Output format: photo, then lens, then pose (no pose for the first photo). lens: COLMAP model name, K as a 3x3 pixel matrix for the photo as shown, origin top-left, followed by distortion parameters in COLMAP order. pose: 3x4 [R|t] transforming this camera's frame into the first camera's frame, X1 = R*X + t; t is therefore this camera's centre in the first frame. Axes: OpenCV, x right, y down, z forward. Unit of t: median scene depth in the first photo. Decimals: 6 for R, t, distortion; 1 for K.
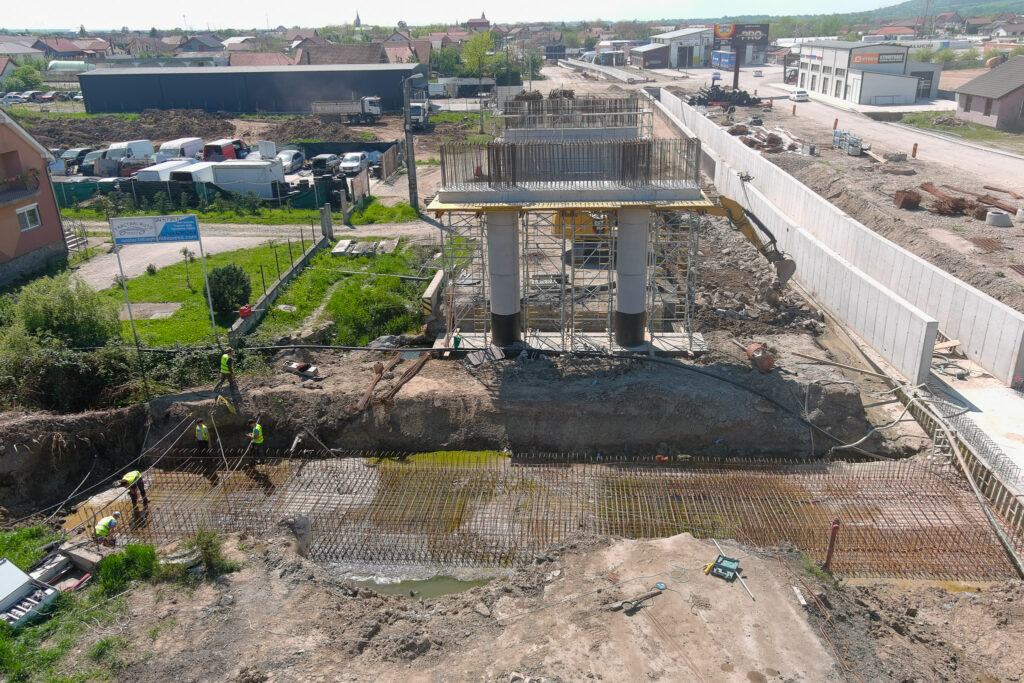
lens RADIAL K [[784.8, 0, 516.0], [0, 784.8, 341.1], [0, 0, 1]] dist [0.026667, 0.007281]
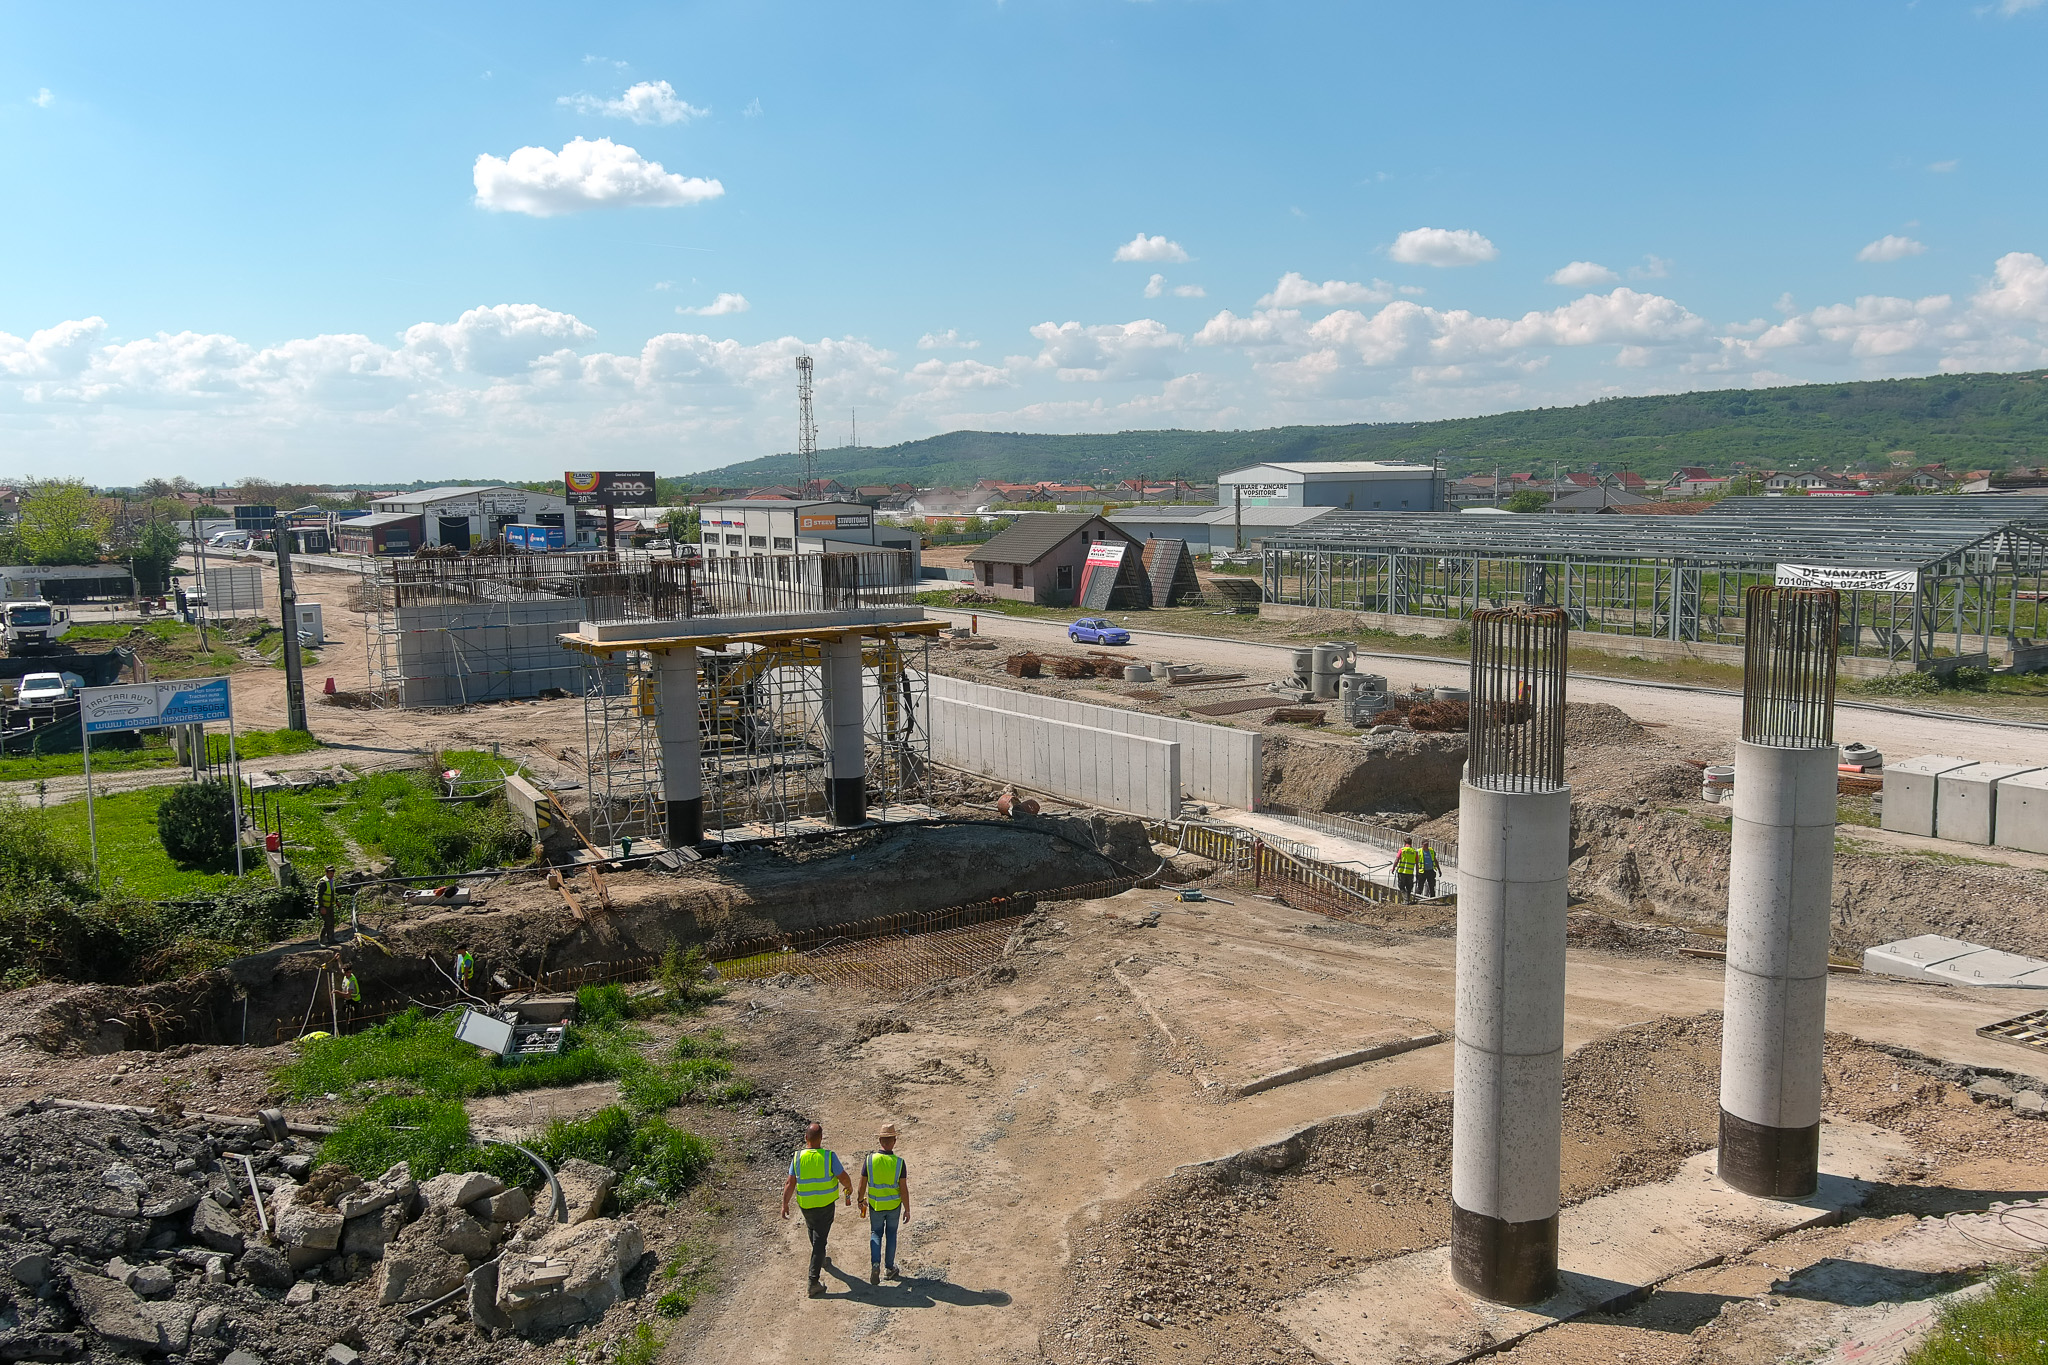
lens RADIAL K [[1569.6, 0, 1021.5], [0, 1569.6, 683.0], [0, 0, 1]] dist [0.026667, 0.007281]
pose [[0.821432, -0.061392, 0.566993, -0.600226], [0.207276, 0.958339, -0.196525, 0.218894], [-0.531306, 0.278956, 0.799935, -0.327270]]
